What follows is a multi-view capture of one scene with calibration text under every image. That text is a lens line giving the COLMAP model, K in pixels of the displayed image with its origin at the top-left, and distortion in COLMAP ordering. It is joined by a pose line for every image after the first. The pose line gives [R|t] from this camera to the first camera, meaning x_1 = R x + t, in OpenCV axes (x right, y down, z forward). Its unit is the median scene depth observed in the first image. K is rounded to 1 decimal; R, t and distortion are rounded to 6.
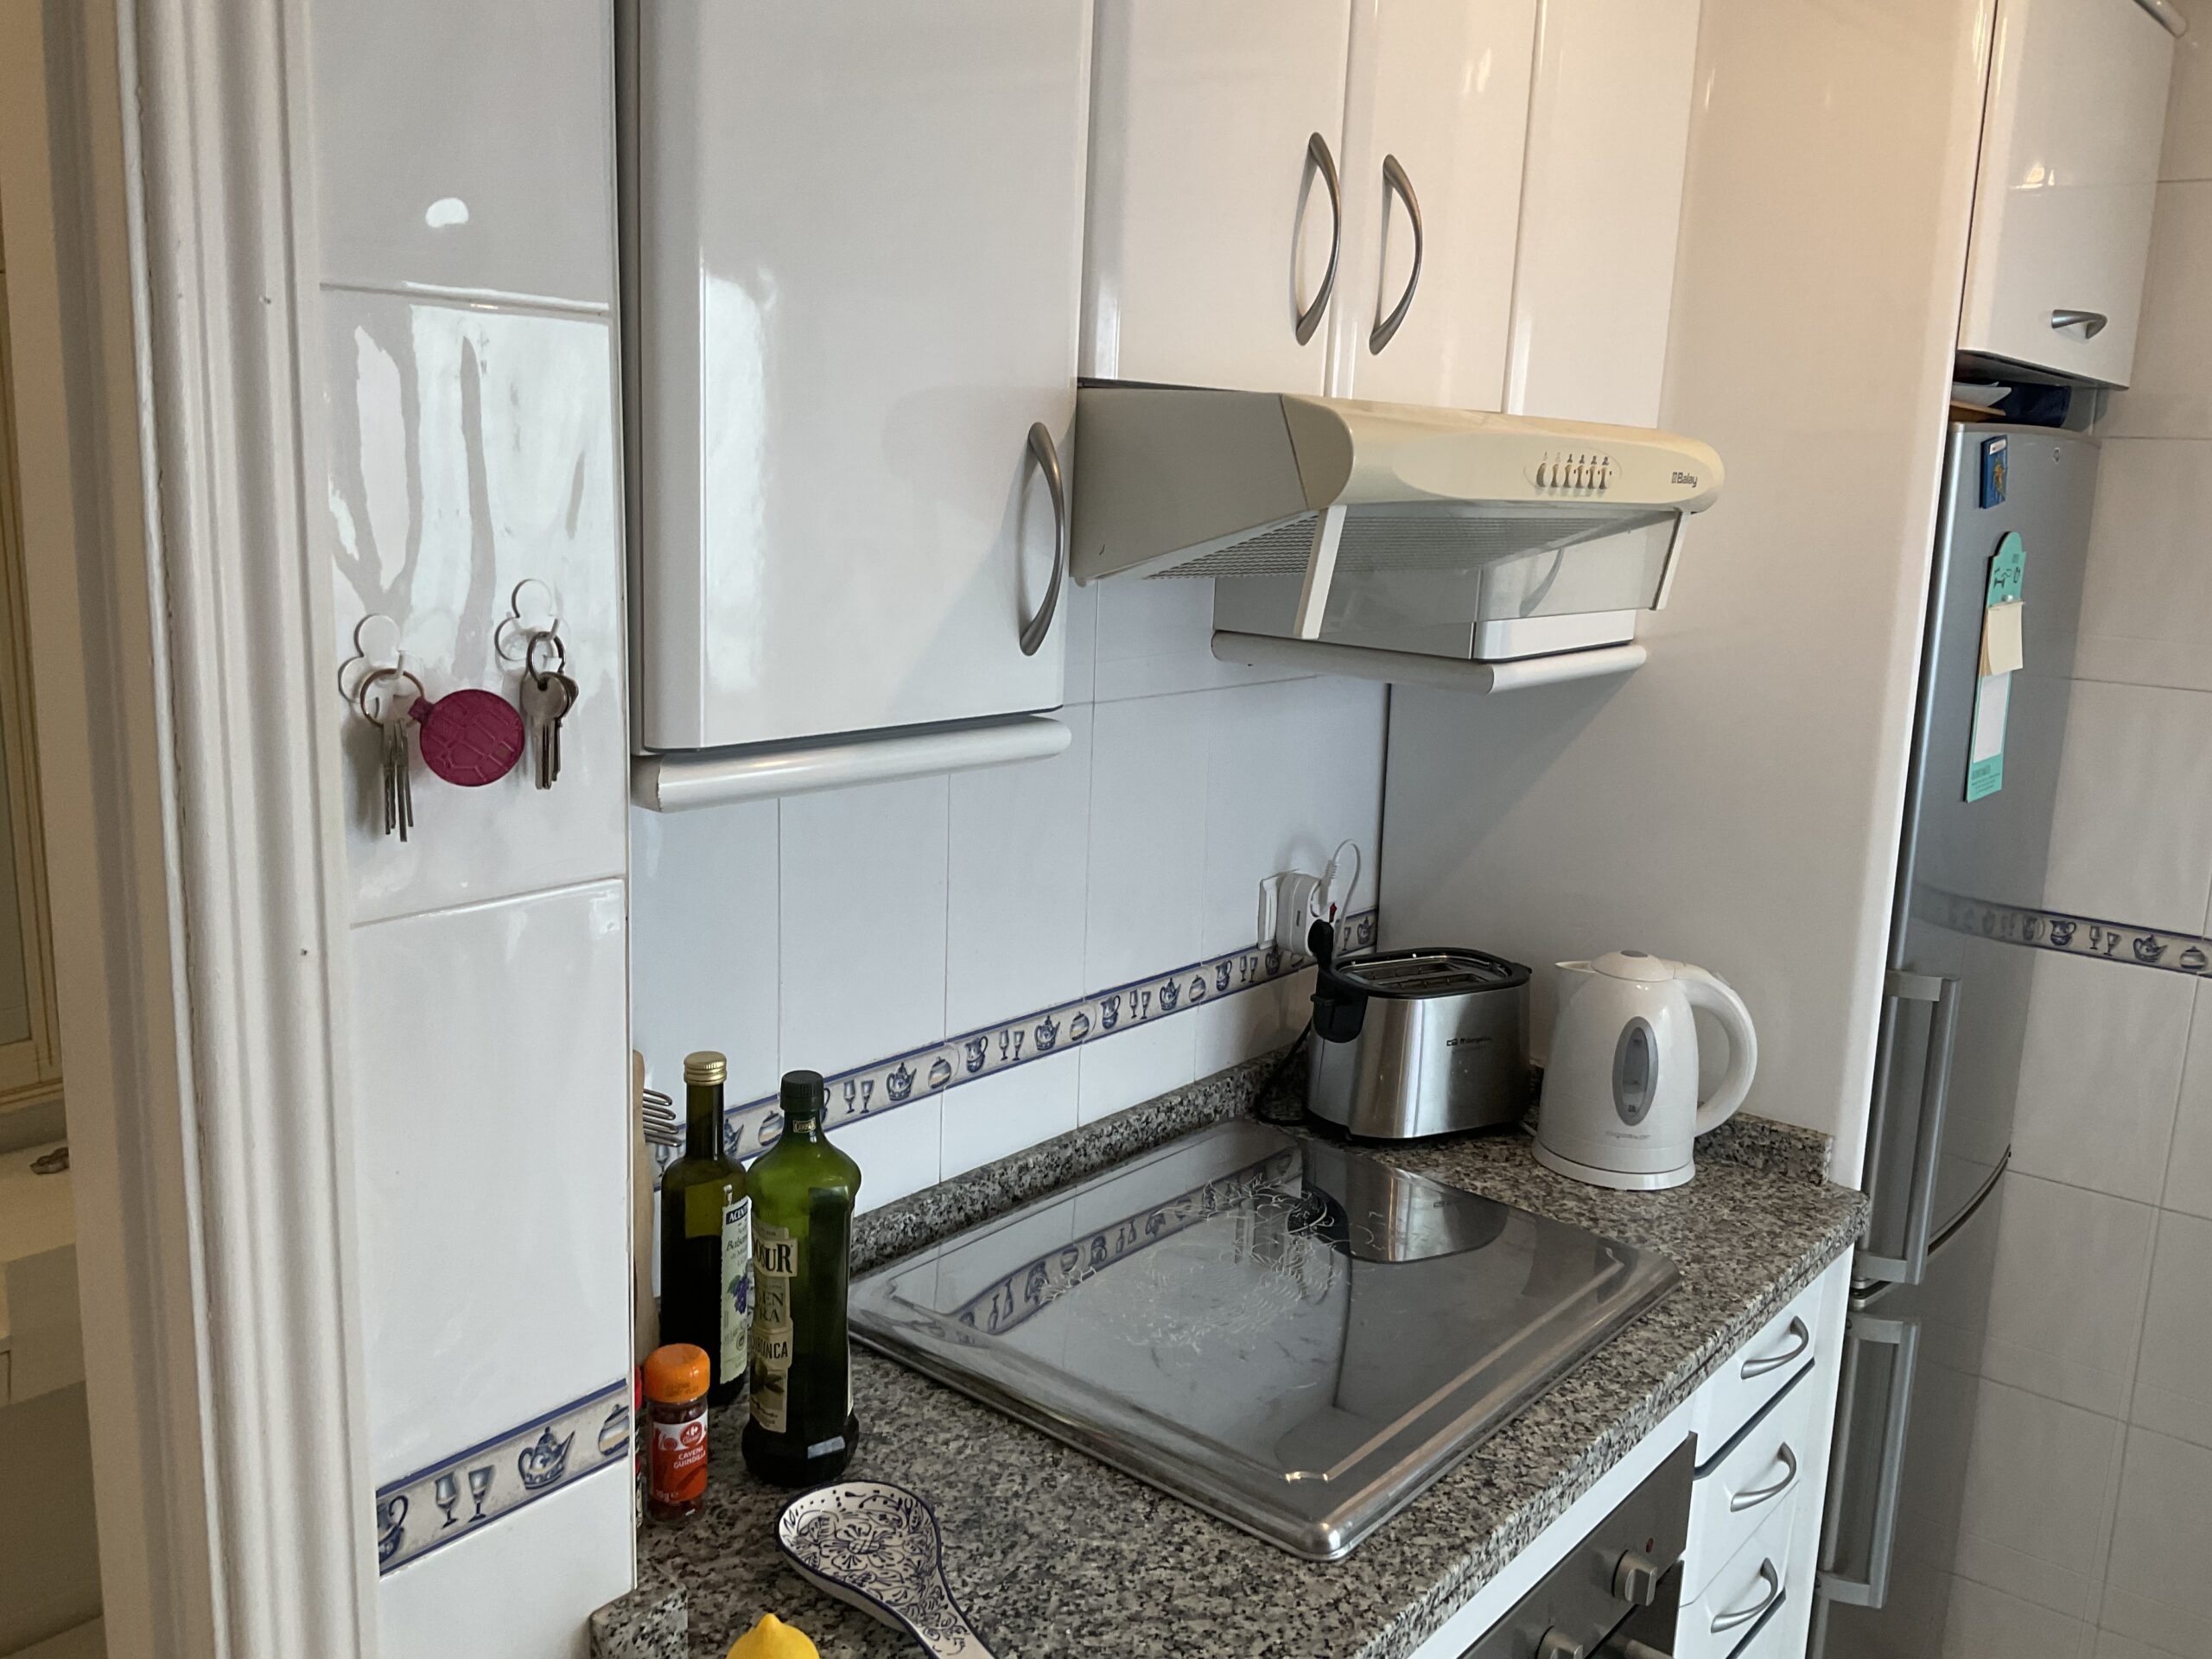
lens RADIAL K [[1843.6, 0, 1106.2], [0, 1843.6, 822.5], [0, 0, 1]] dist [0.094109, -0.177619]
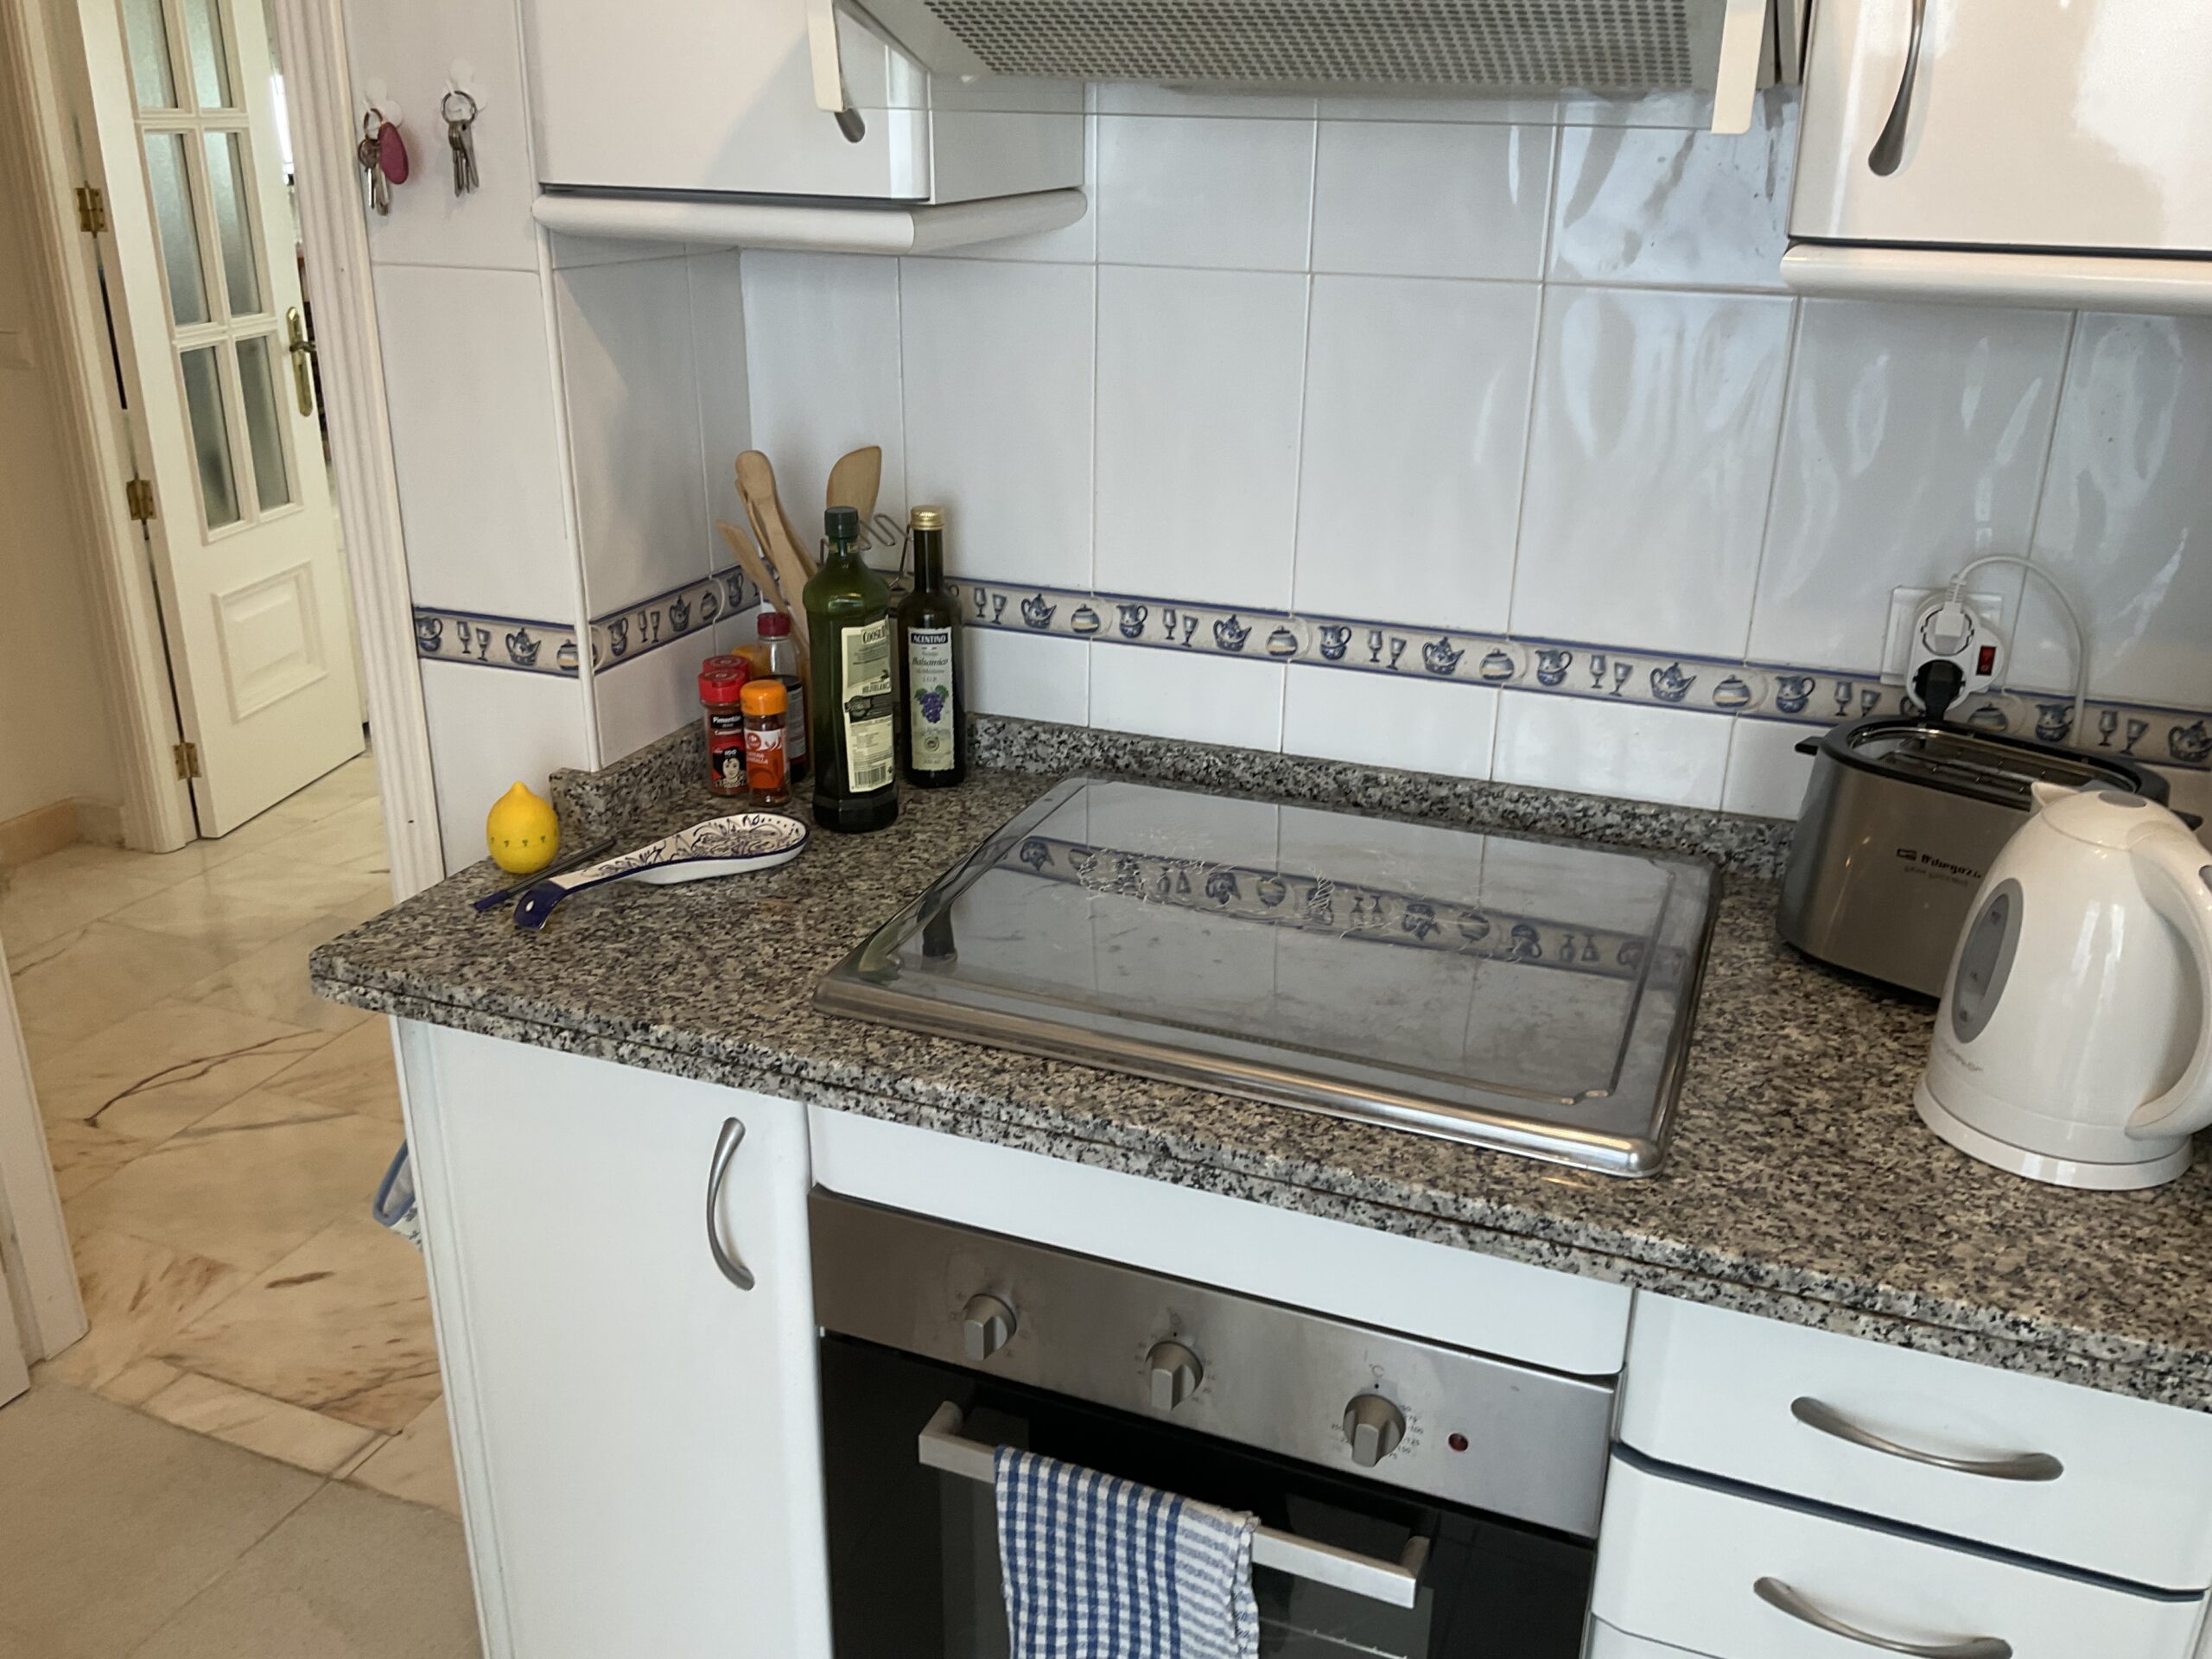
lens RADIAL K [[1843.6, 0, 1103.5], [0, 1843.6, 828.2], [0, 0, 1]] dist [0.094109, -0.177619]
pose [[0.300292, 0.312519, -0.901197, 0.771287], [-0.184983, 0.945946, 0.266398, -0.018599], [0.935738, 0.086709, 0.341871, 0.534021]]
